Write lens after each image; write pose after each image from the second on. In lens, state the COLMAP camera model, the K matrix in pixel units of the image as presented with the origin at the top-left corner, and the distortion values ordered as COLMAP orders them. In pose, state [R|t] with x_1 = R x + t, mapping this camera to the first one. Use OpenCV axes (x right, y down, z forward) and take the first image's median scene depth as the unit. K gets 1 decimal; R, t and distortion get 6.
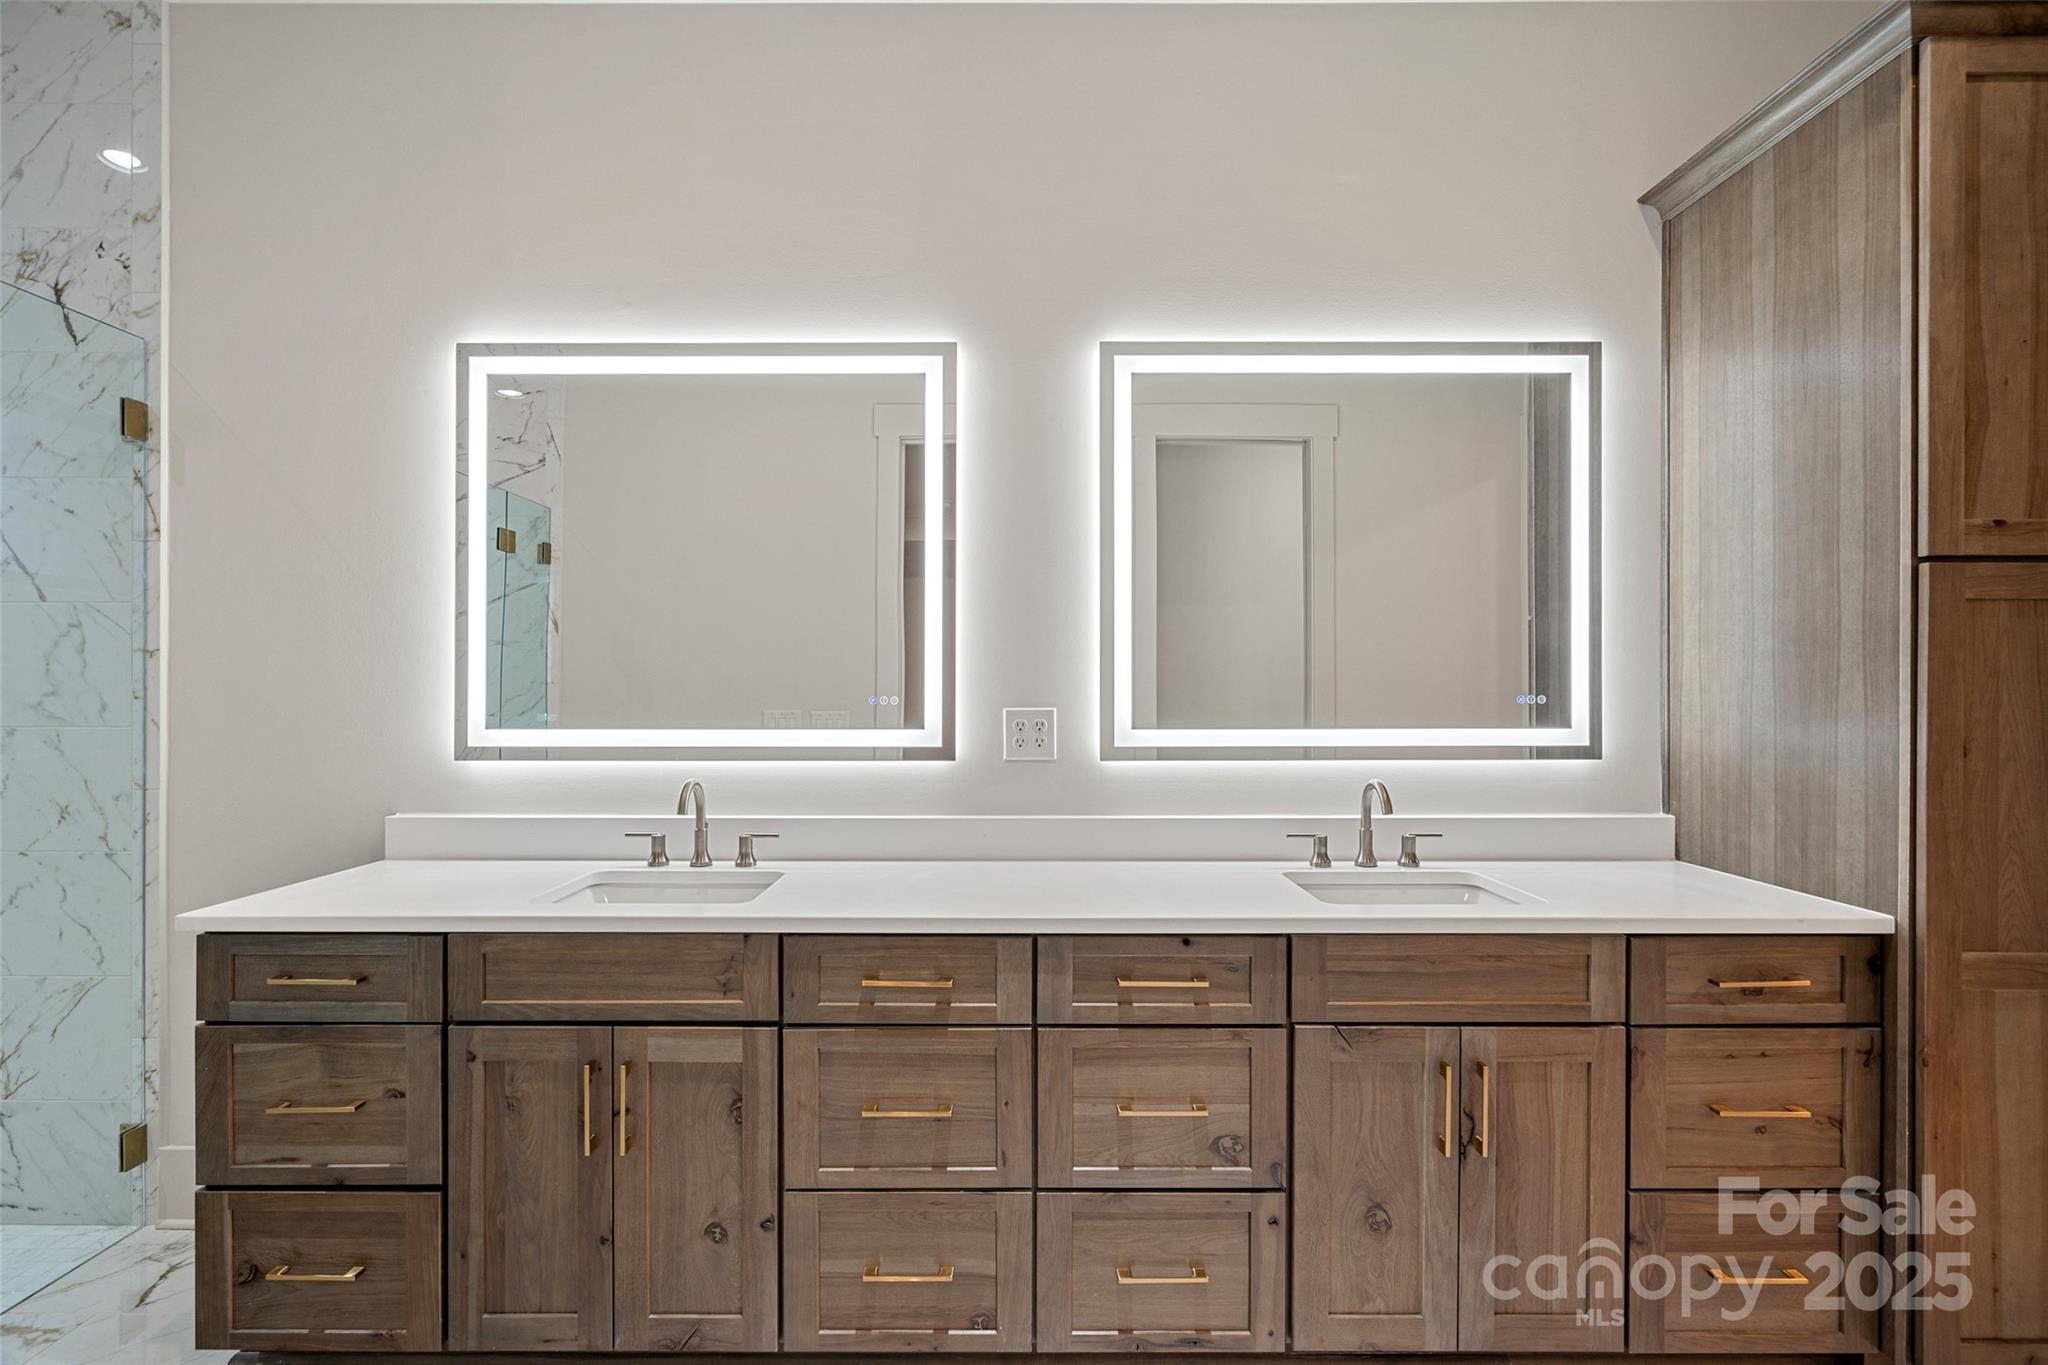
lens RADIAL K [[930.4, 0, 1020.5], [0, 930.4, 684.5], [0, 0, 1]] dist [-0.007504, 0.004150]
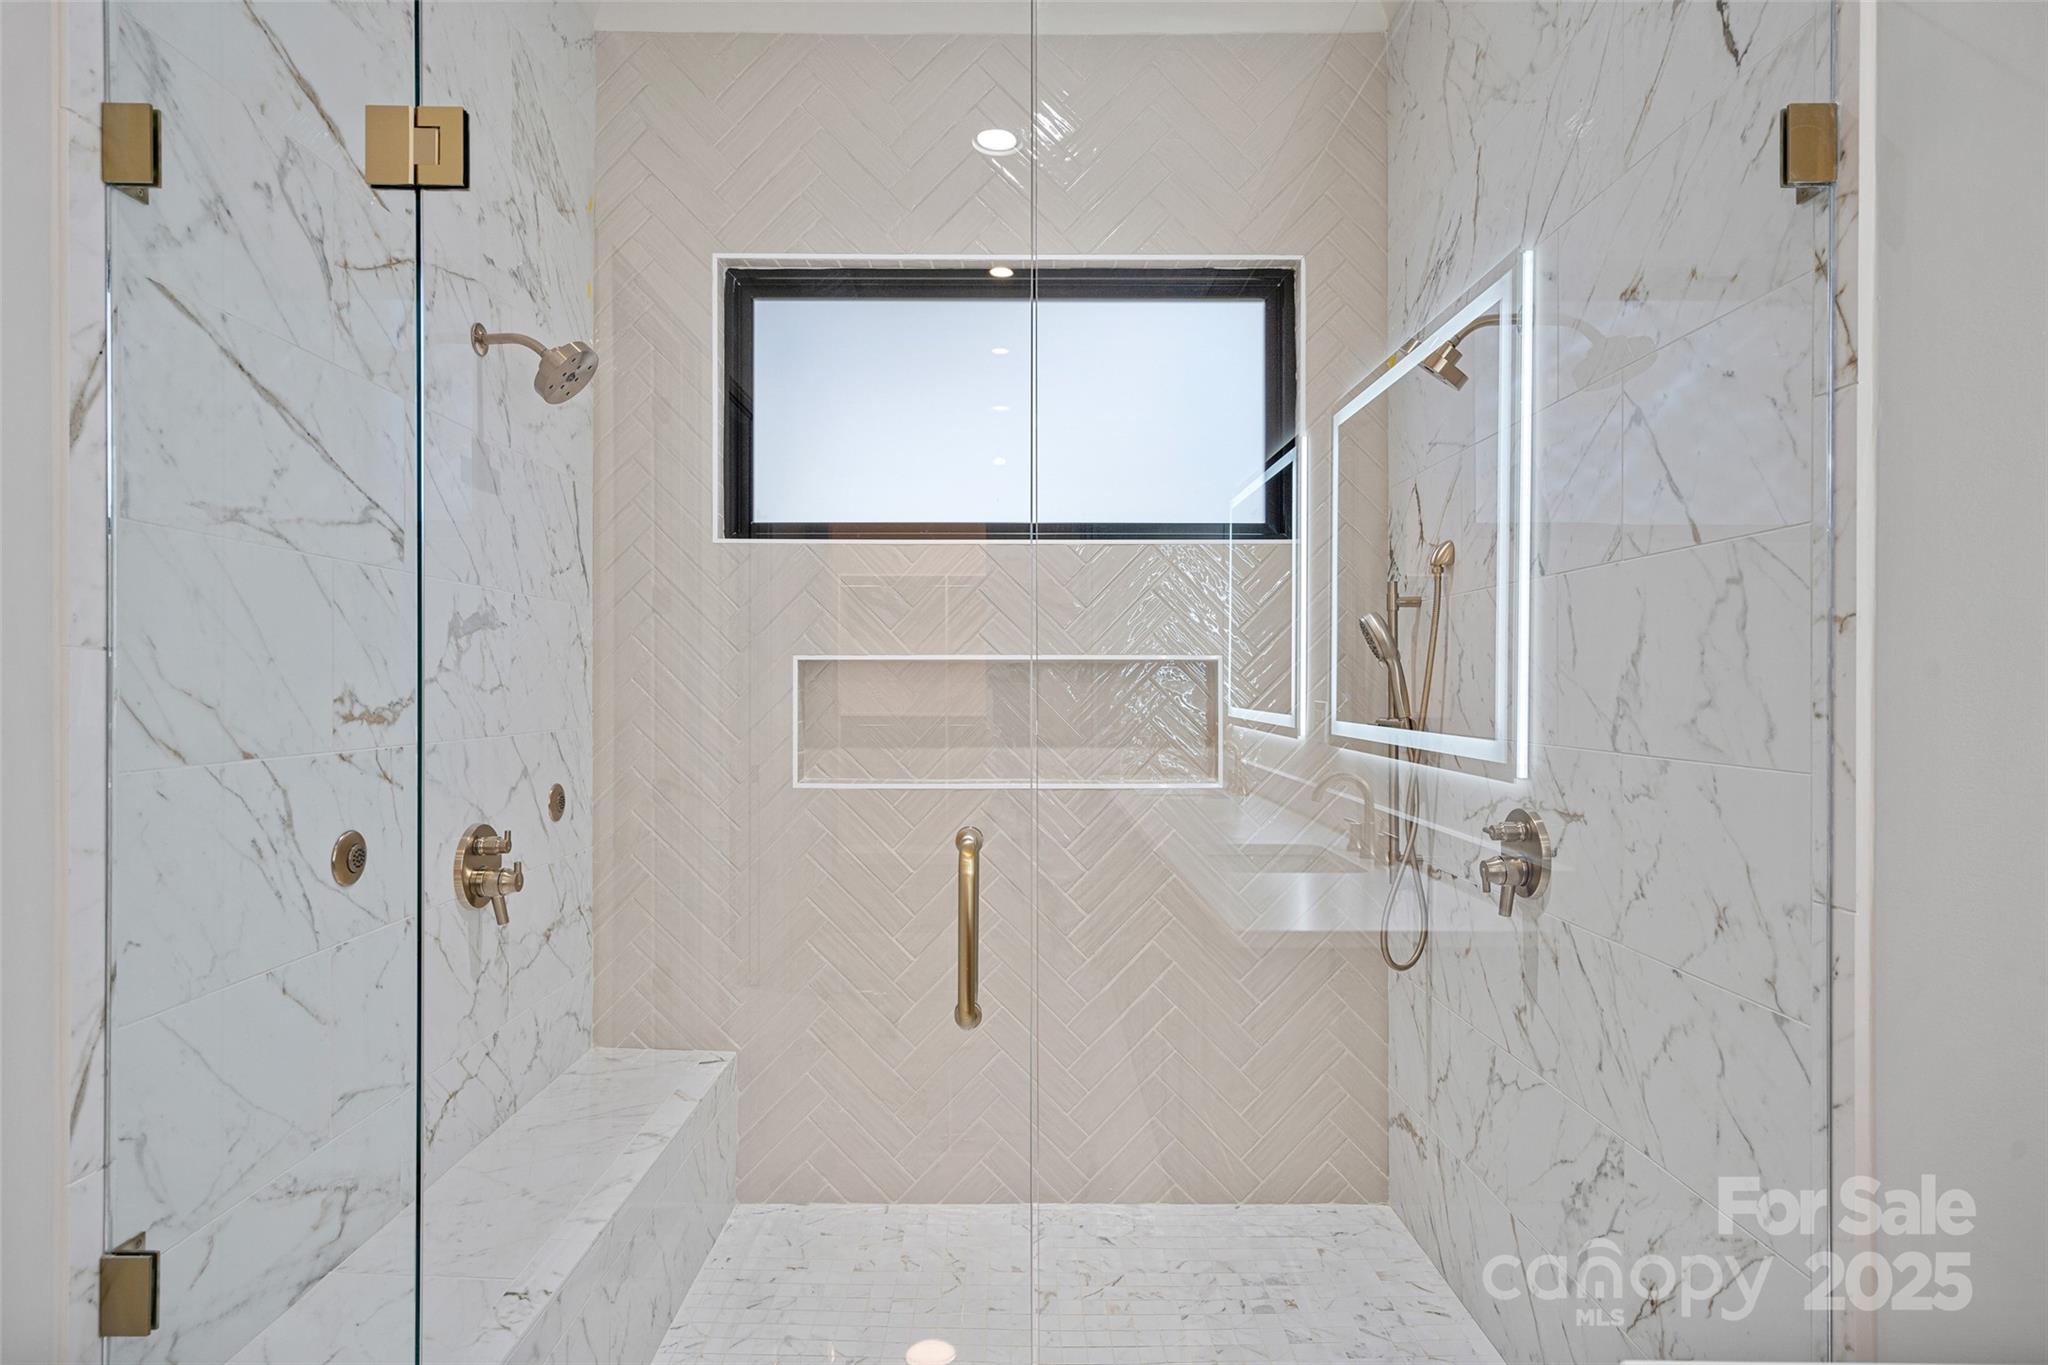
lens RADIAL K [[1082.7, 0, 1021.9], [0, 1082.7, 685.4], [0, 0, 1]] dist [0.003304, 0.000461]
pose [[0.005035, -0.000579, -0.999987, -0.382029], [0.000652, 1.000000, -0.000575, -0.001579], [0.999987, -0.000650, 0.005036, 0.576056]]
